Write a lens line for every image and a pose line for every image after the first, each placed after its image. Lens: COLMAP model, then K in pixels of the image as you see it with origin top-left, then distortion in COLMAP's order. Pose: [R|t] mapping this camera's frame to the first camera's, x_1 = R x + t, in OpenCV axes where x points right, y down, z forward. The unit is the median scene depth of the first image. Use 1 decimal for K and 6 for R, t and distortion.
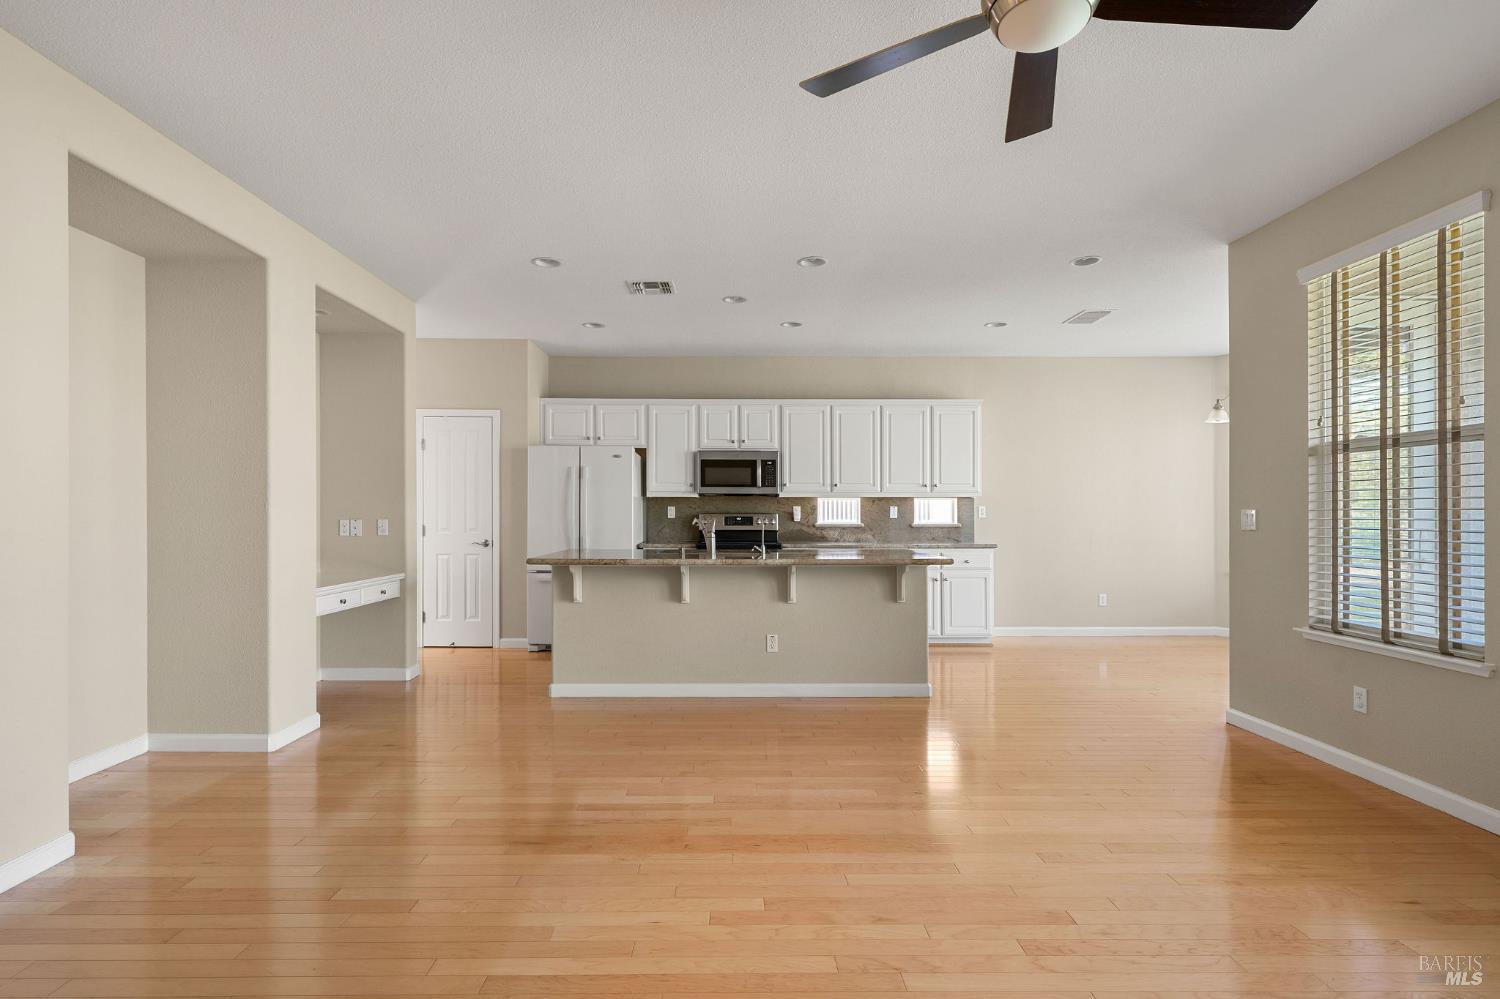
lens RADIAL K [[757.9, 0, 738.8], [0, 757.9, 510.5], [0, 0, 1]] dist [0.004557, 0.001217]
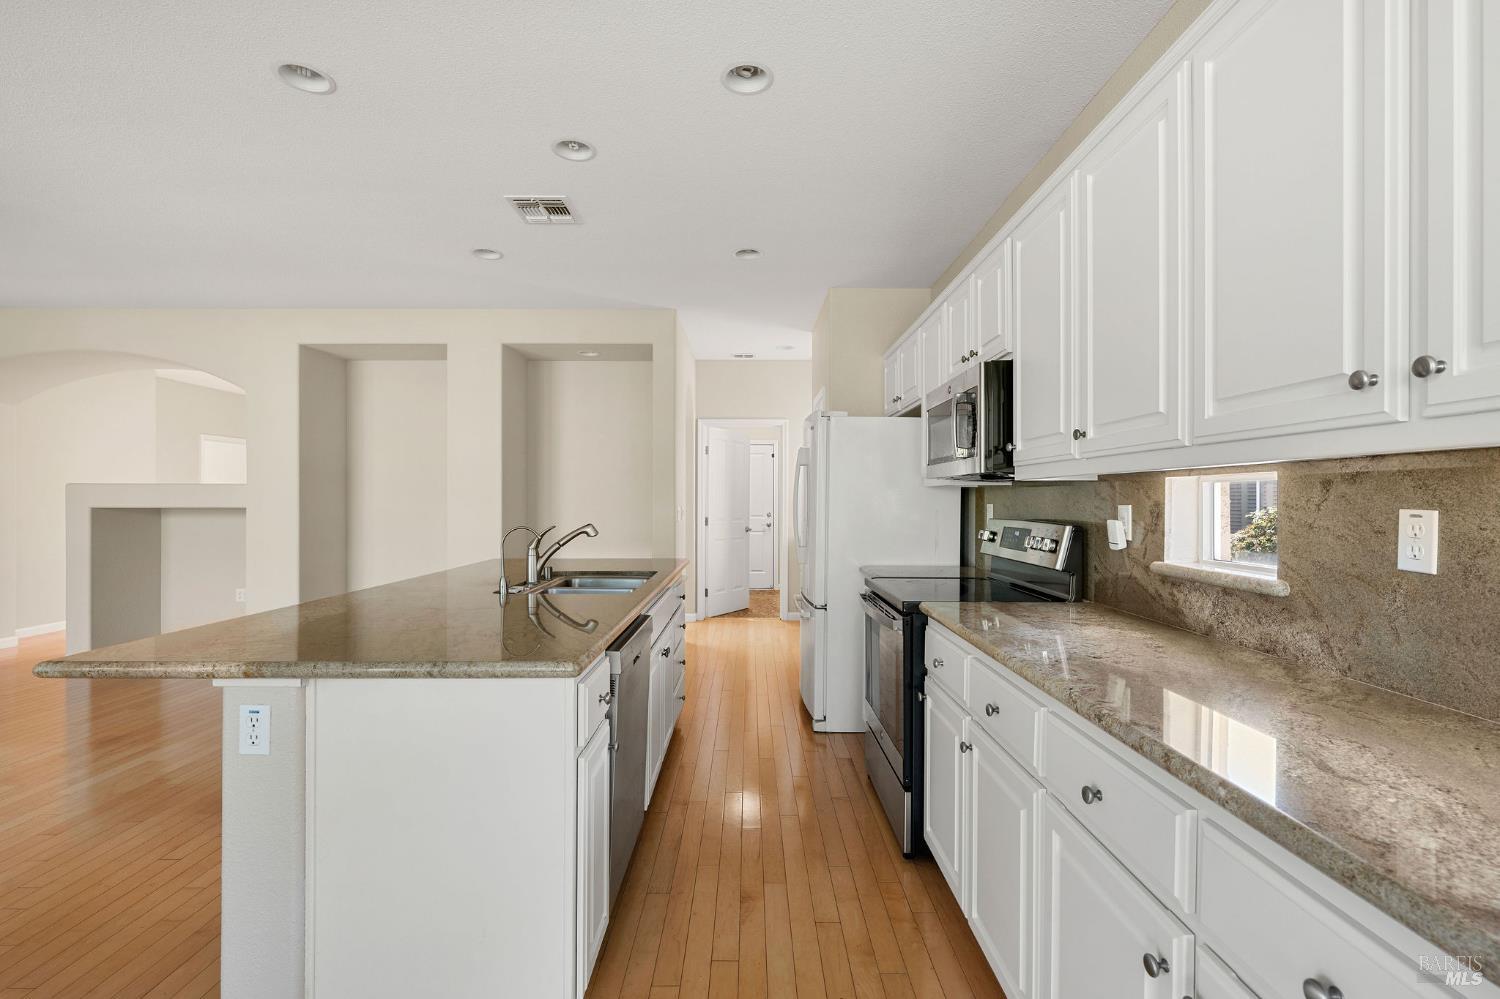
lens RADIAL K [[679.8, 0, 739.0], [0, 679.8, 491.6], [0, 0, 1]] dist [-0.000052, 0.000145]
pose [[-0.023968, -0.013836, -0.999617, 0.405109], [0.000181, 0.999904, -0.013845, -0.007894], [0.999713, -0.000513, -0.023963, 0.900792]]
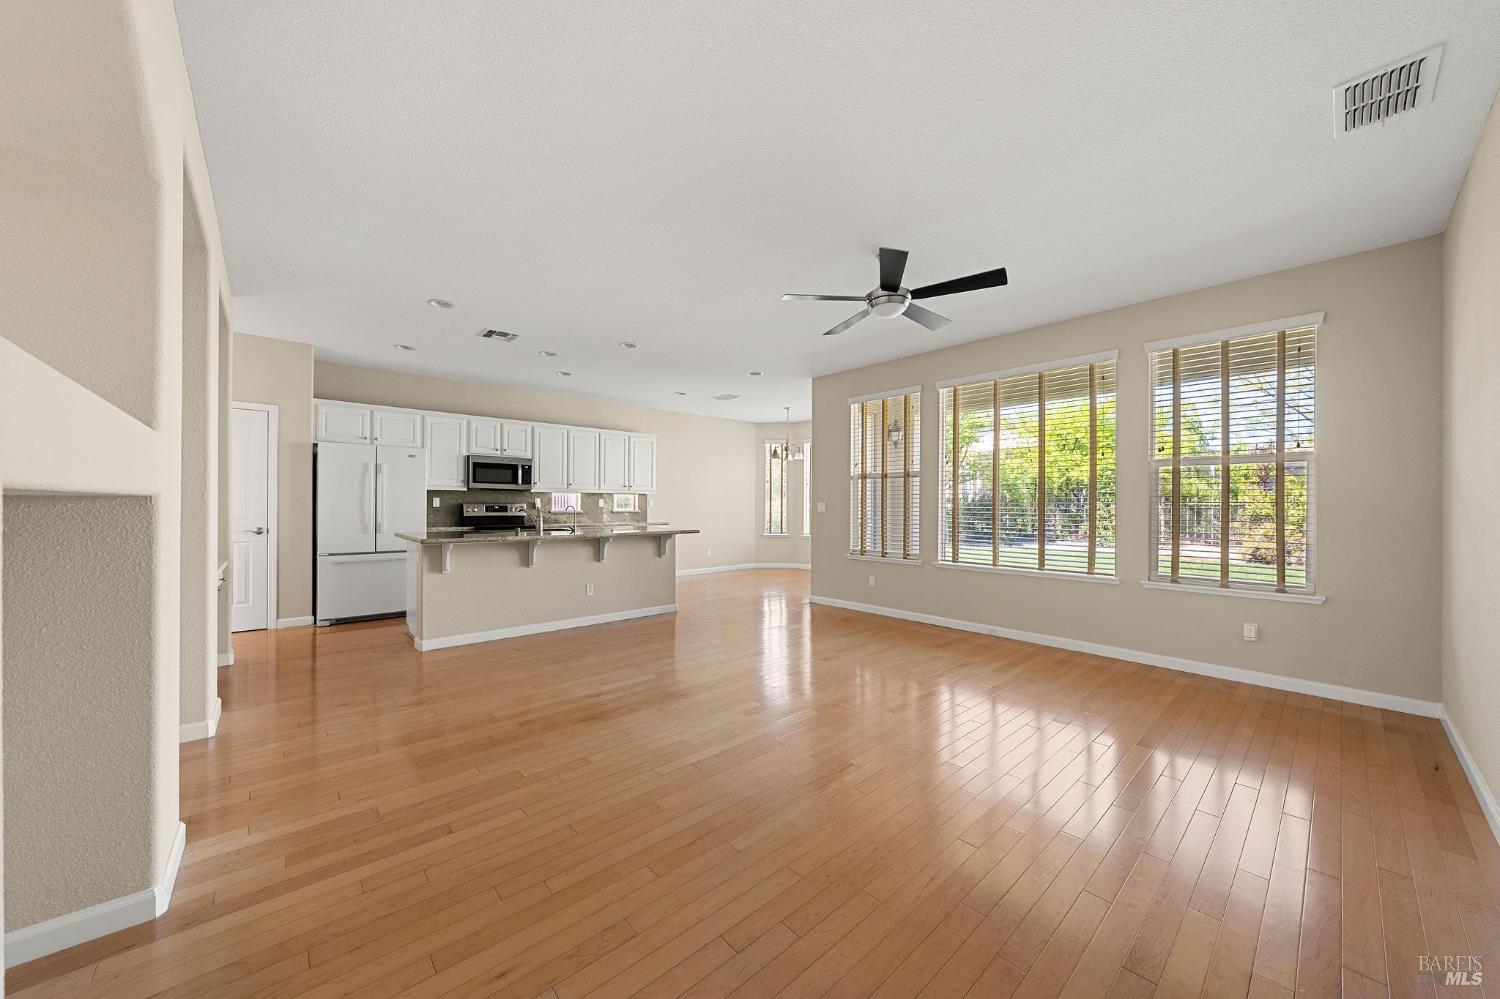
lens RADIAL K [[532.1, 0, 754.0], [0, 532.1, 501.1], [0, 0, 1]] dist [-0.004304, -0.000175]
pose [[0.744866, 0.007331, 0.667174, -0.303365], [-0.005905, 0.999973, -0.004395, 0.001359], [-0.667188, -0.000666, 0.744889, -0.004899]]
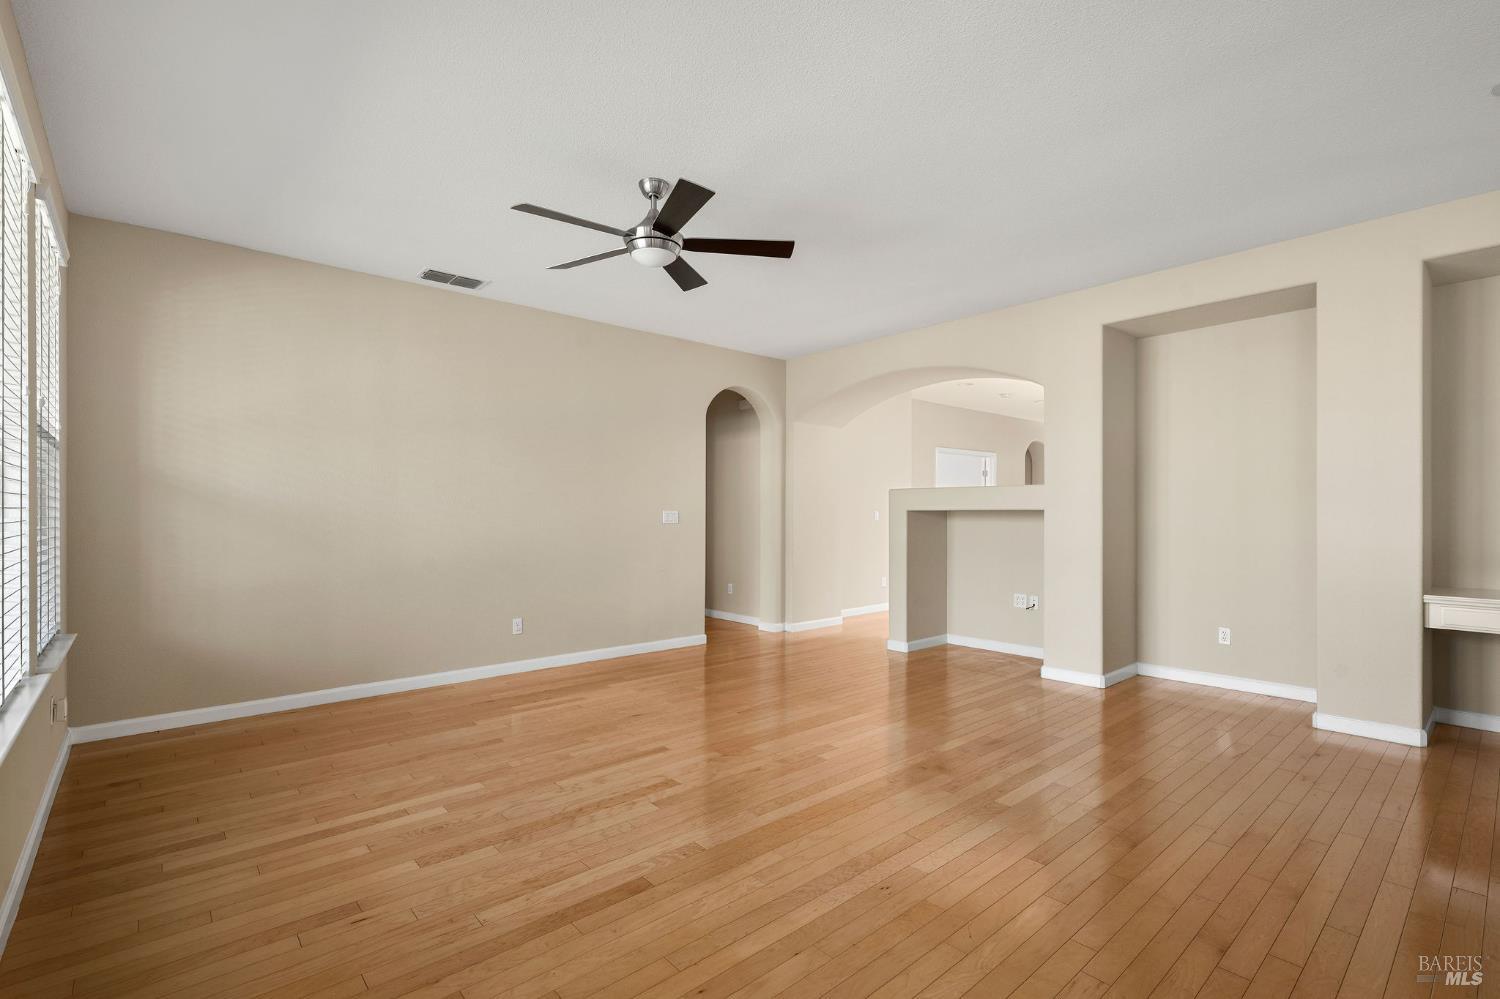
lens RADIAL K [[679.8, 0, 735.2], [0, 679.8, 504.8], [0, 0, 1]] dist [-0.000052, 0.000145]
pose [[-0.771694, -0.005105, -0.635973, 0.368880], [0.003667, 0.999915, -0.012475, 0.001996], [0.635983, -0.011959, -0.771610, 0.678939]]
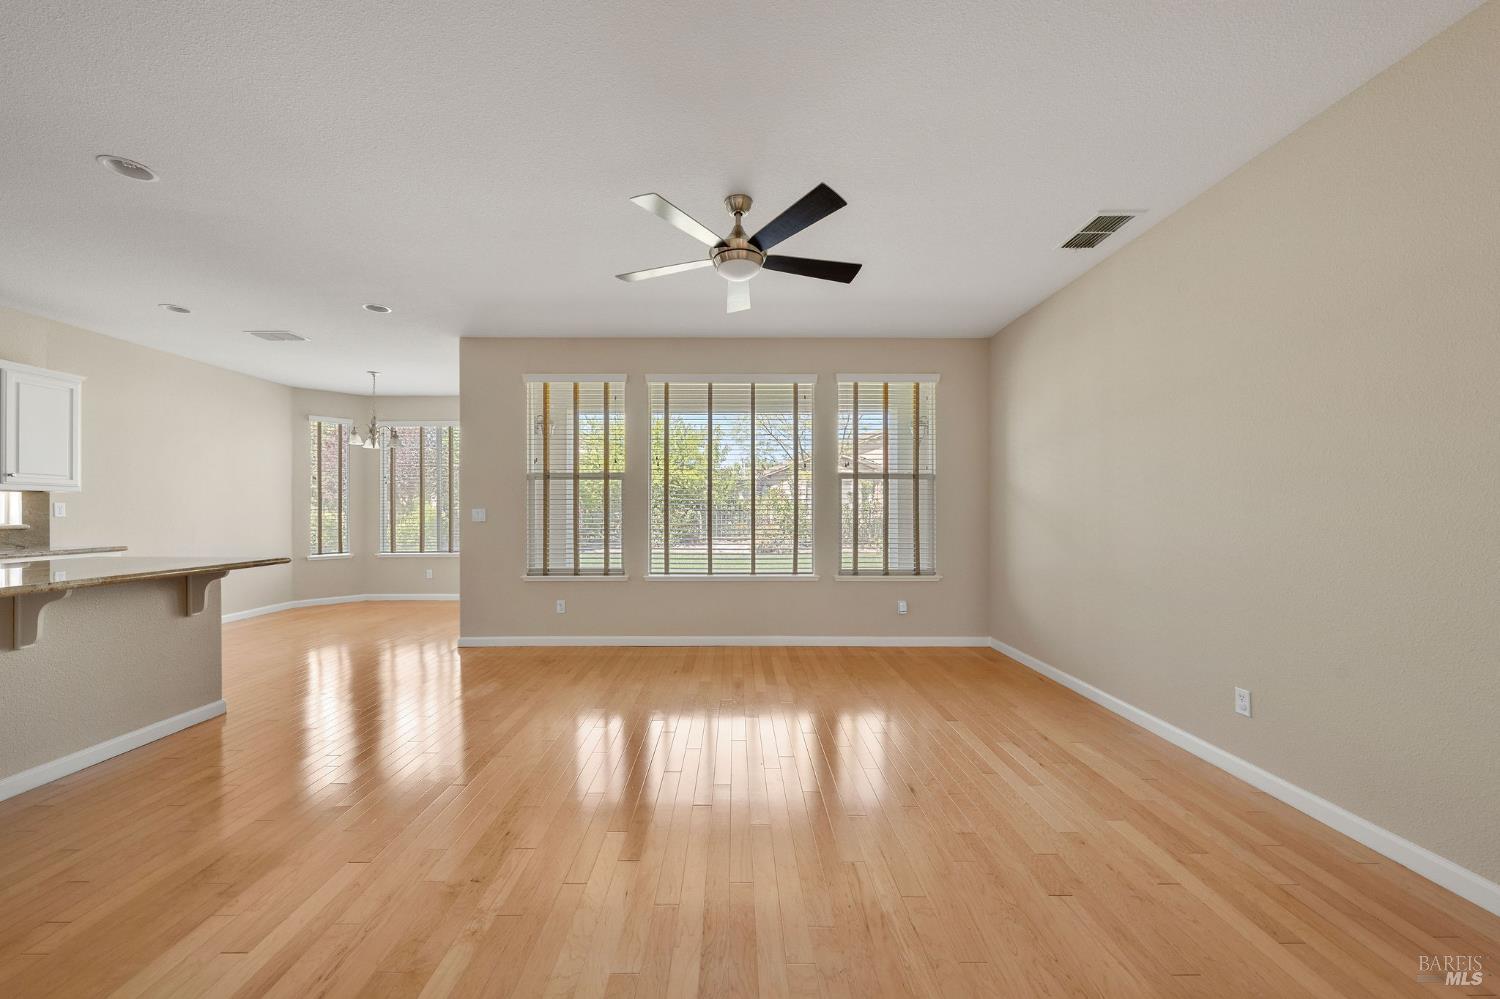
lens RADIAL K [[532.1, 0, 741.8], [0, 532.1, 509.8], [0, 0, 1]] dist [-0.004304, -0.000175]
pose [[-0.001722, 0.002231, 0.999996, -0.280026], [-0.002968, 0.999993, -0.002236, 0.000743], [-0.999994, -0.002972, -0.001715, 0.274209]]
